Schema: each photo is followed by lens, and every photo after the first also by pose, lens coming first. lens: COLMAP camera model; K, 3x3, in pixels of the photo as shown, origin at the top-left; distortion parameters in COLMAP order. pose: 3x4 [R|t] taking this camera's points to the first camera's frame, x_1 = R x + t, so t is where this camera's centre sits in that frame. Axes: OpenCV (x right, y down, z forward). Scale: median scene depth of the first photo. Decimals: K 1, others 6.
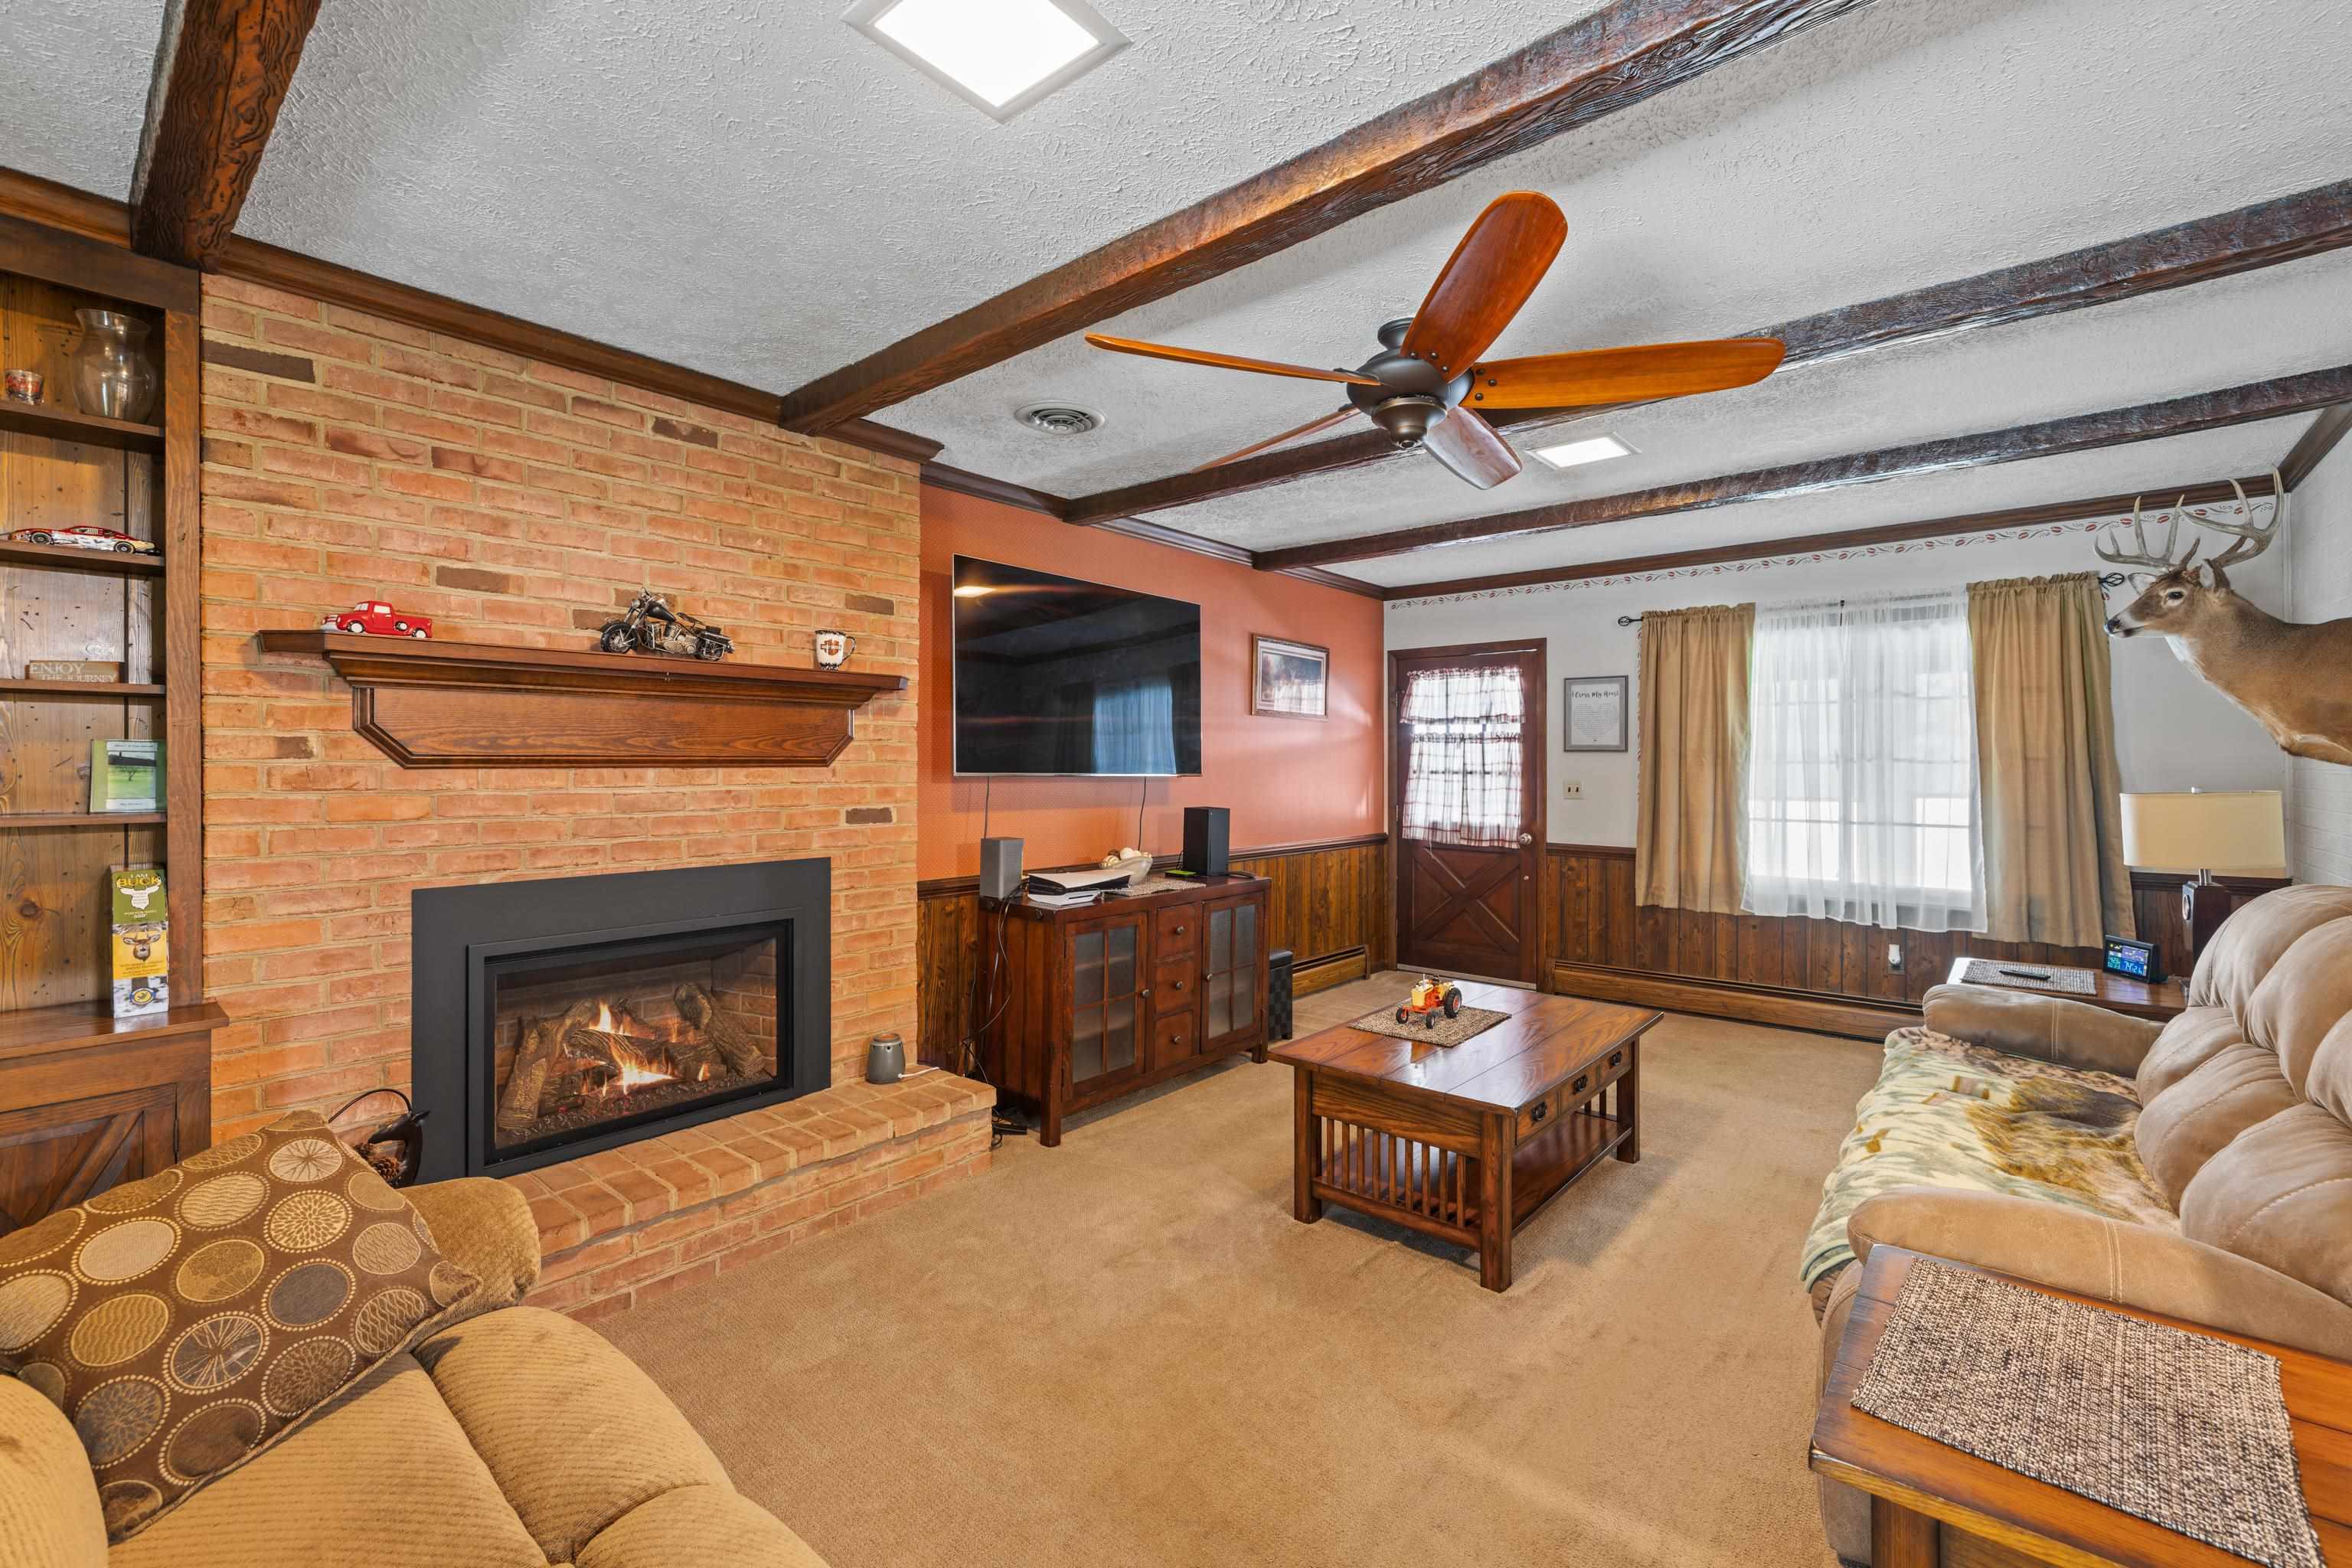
lens RADIAL K [[996.2, 0, 1182.2], [0, 996.2, 769.1], [0, 0, 1]] dist [0.002062, 0.000362]
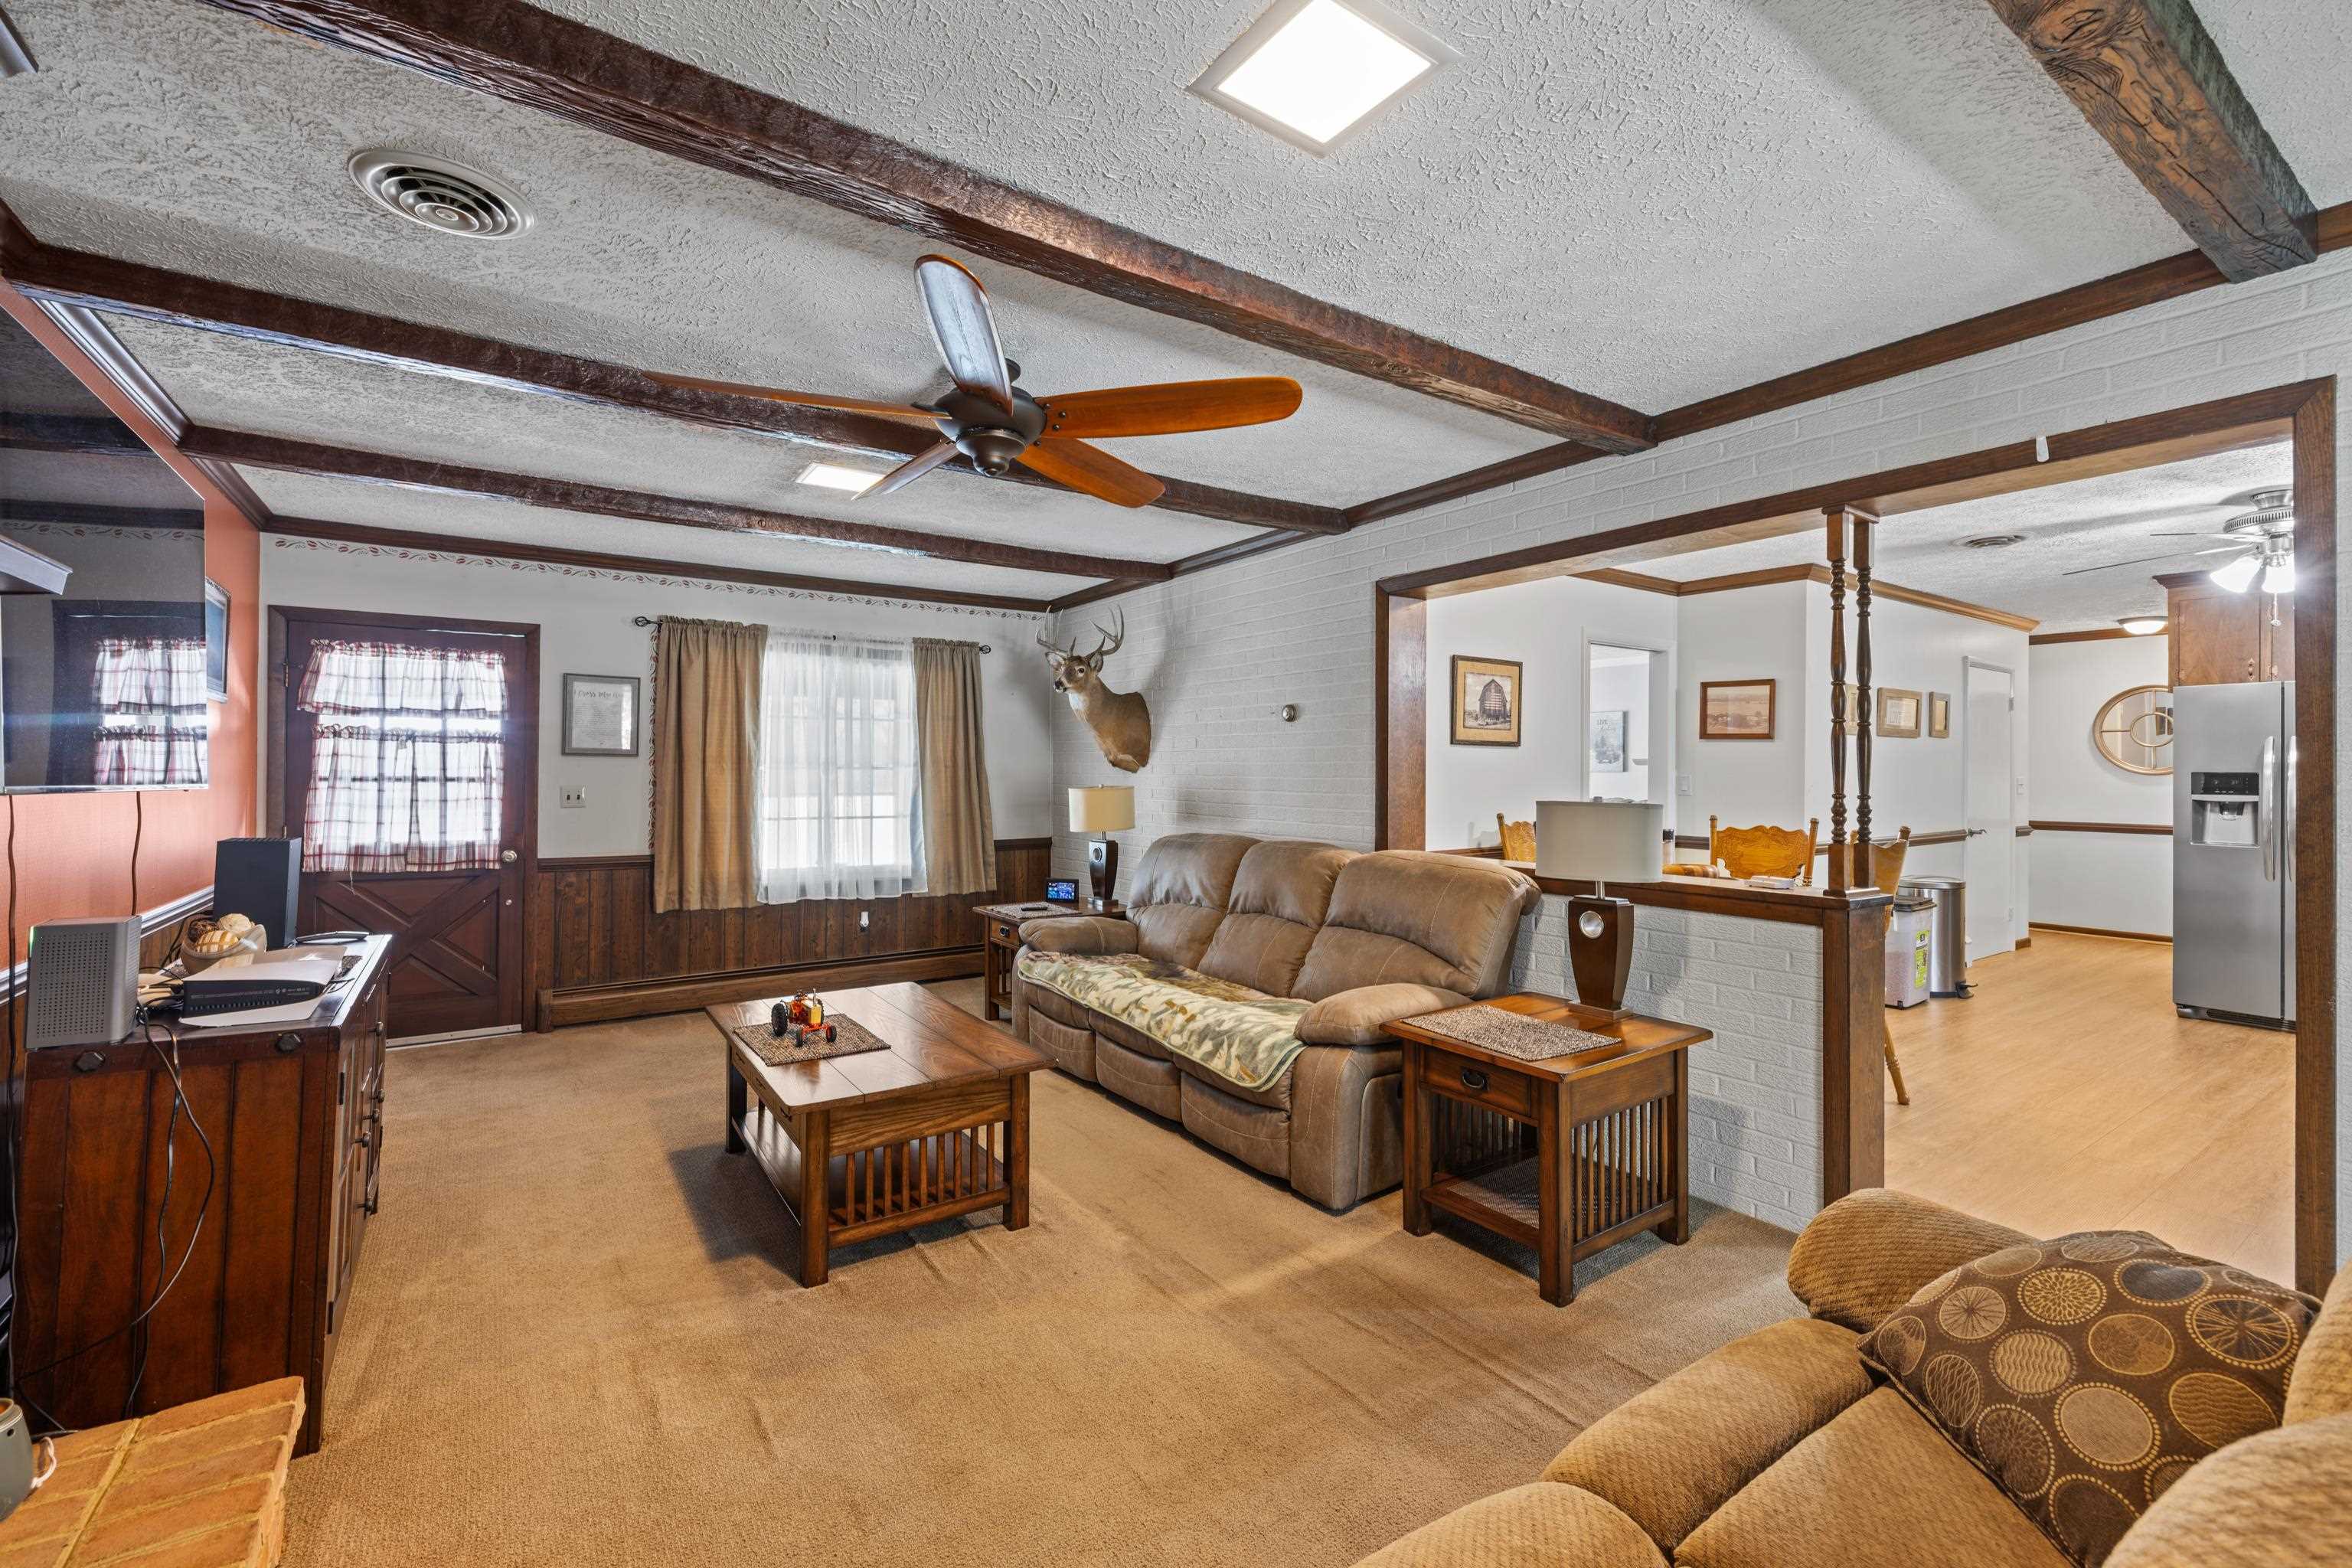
lens RADIAL K [[990.0, 0, 1179.7], [0, 990.0, 768.3], [0, 0, 1]] dist [-0.002630, -0.000140]
pose [[0.259868, 0.002823, 0.965640, -0.652126], [0.001760, 0.999993, -0.003397, -0.003265], [-0.965643, 0.002582, 0.259861, 0.461125]]
